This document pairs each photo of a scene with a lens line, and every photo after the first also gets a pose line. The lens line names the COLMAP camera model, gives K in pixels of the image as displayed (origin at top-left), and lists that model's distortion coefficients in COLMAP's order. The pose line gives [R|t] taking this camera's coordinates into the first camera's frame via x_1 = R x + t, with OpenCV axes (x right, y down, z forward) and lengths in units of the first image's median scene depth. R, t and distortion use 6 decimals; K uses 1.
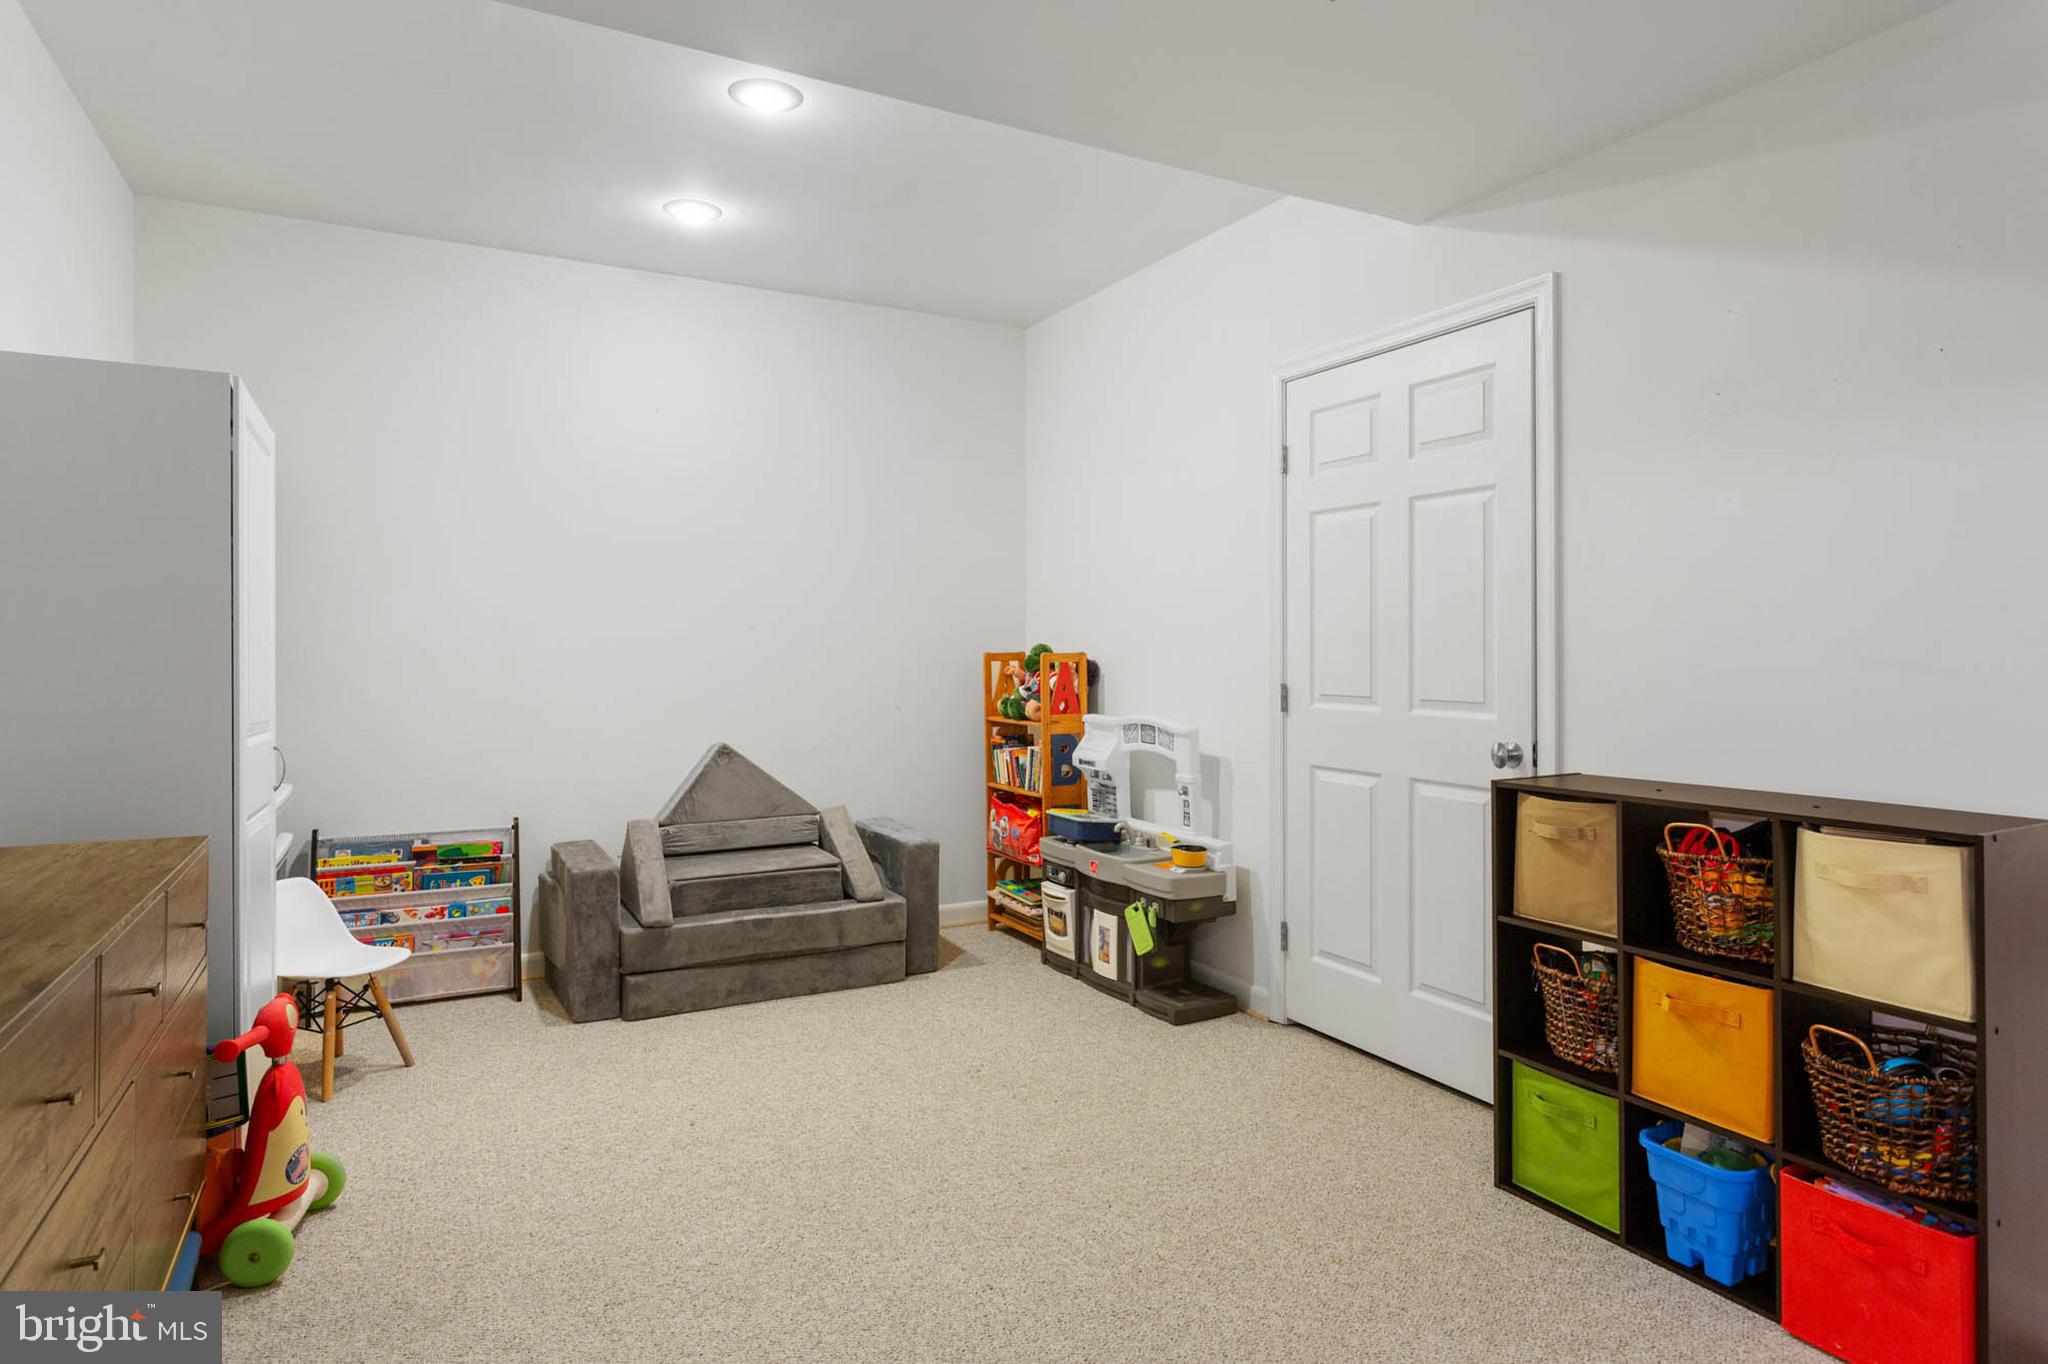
lens RADIAL K [[1161.8, 0, 1014.7], [0, 1161.8, 669.2], [0, 0, 1]] dist [-0.001324, 0.000341]
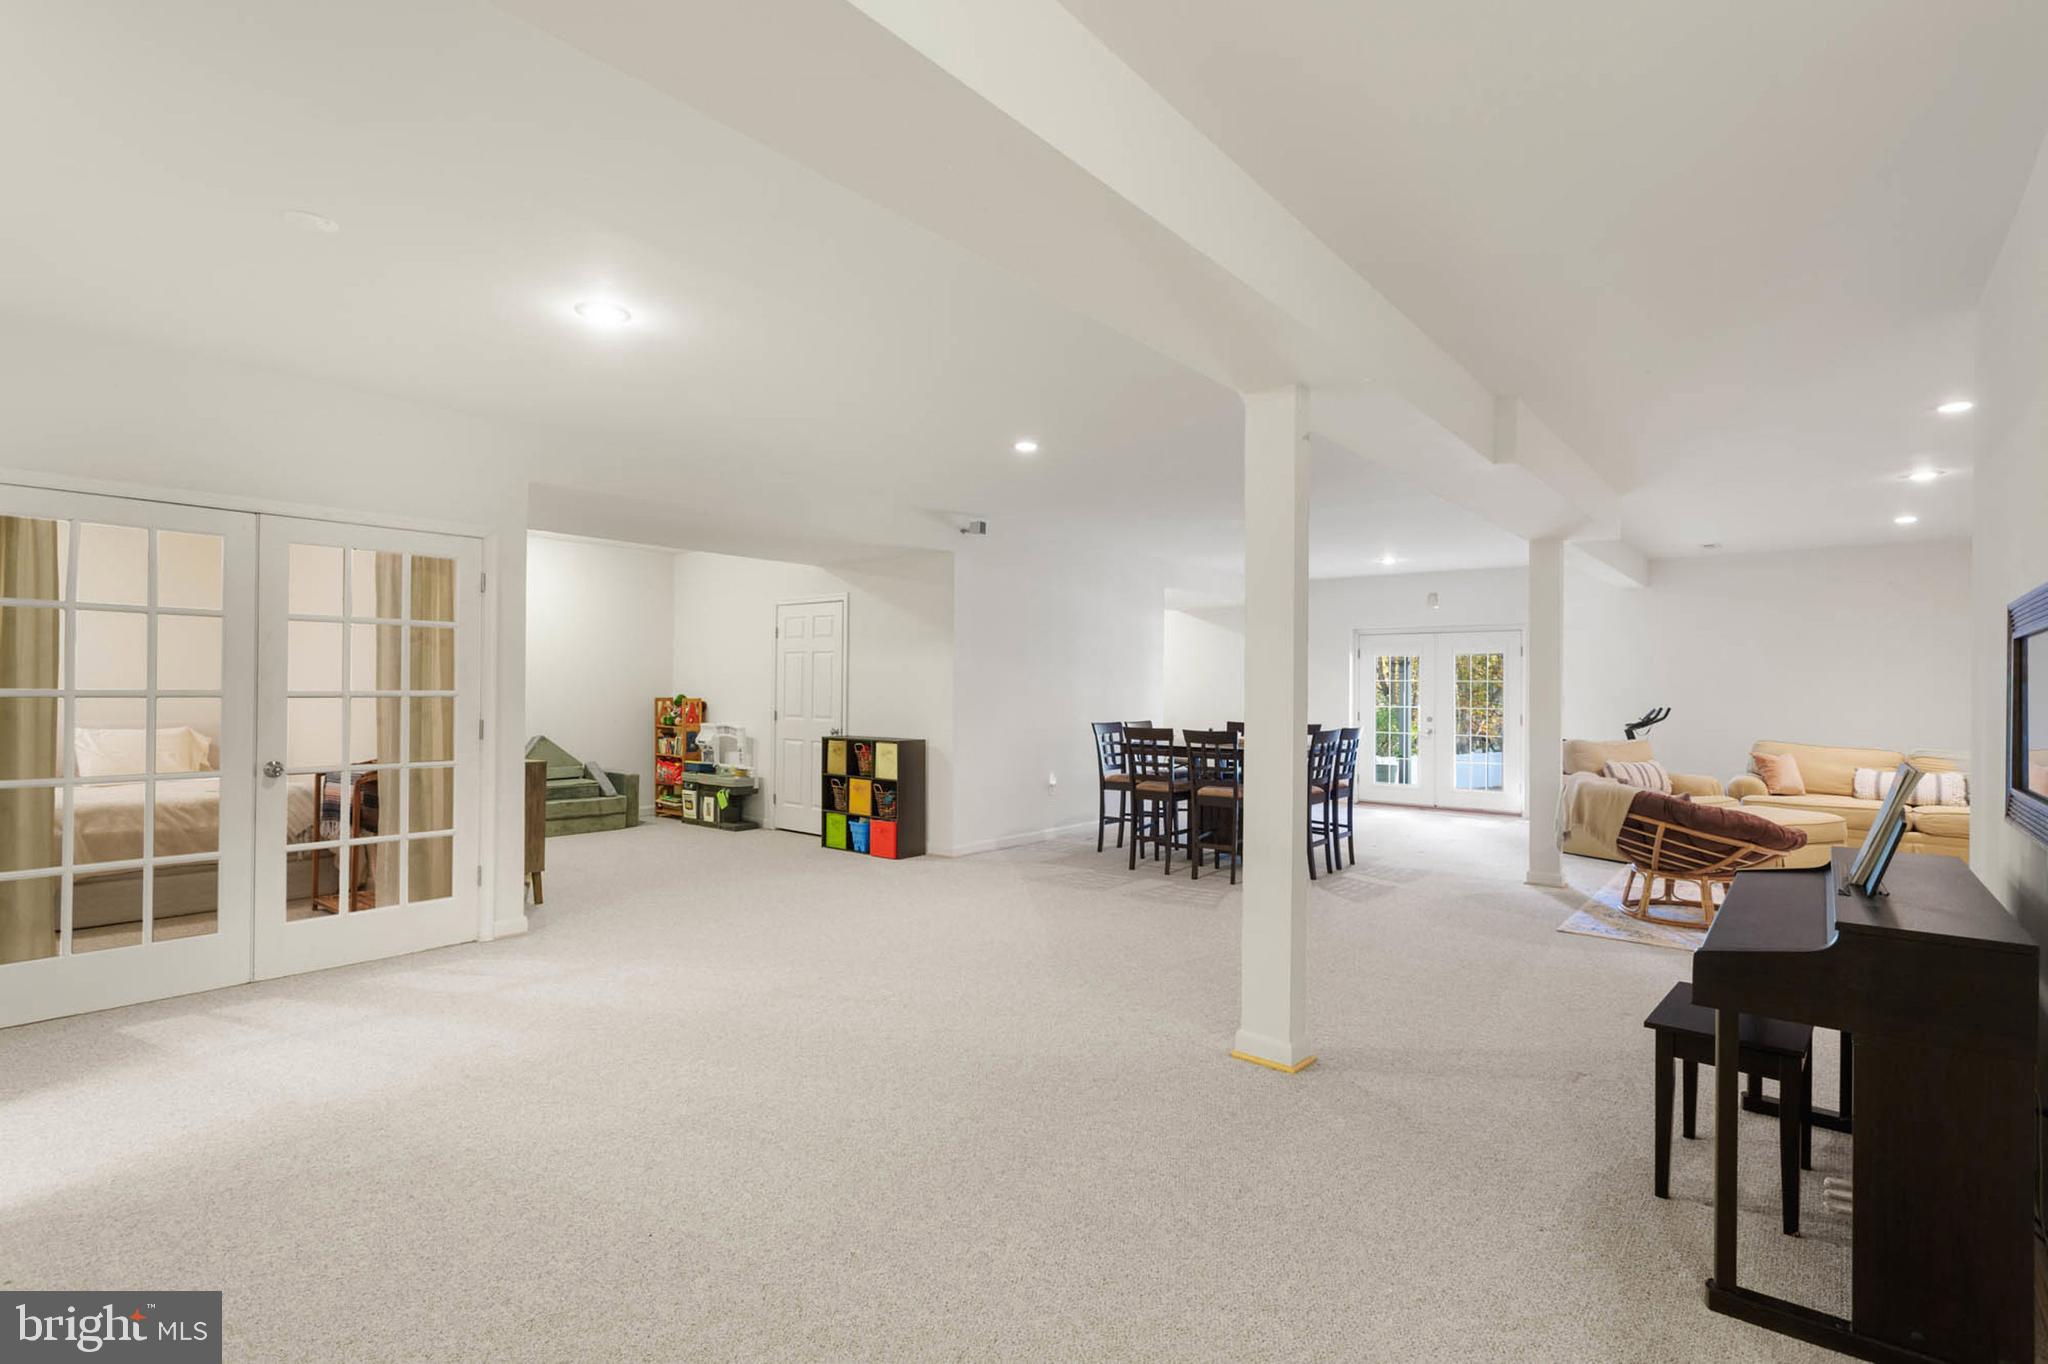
lens RADIAL K [[983.9, 0, 1003.8], [0, 983.9, 685.1], [0, 0, 1]] dist [0.000047, 0.000791]
pose [[0.927588, 0.013702, 0.373353, -0.134895], [-0.006753, 0.999779, -0.019914, -0.005473], [-0.373543, 0.015951, 0.927476, -1.290857]]
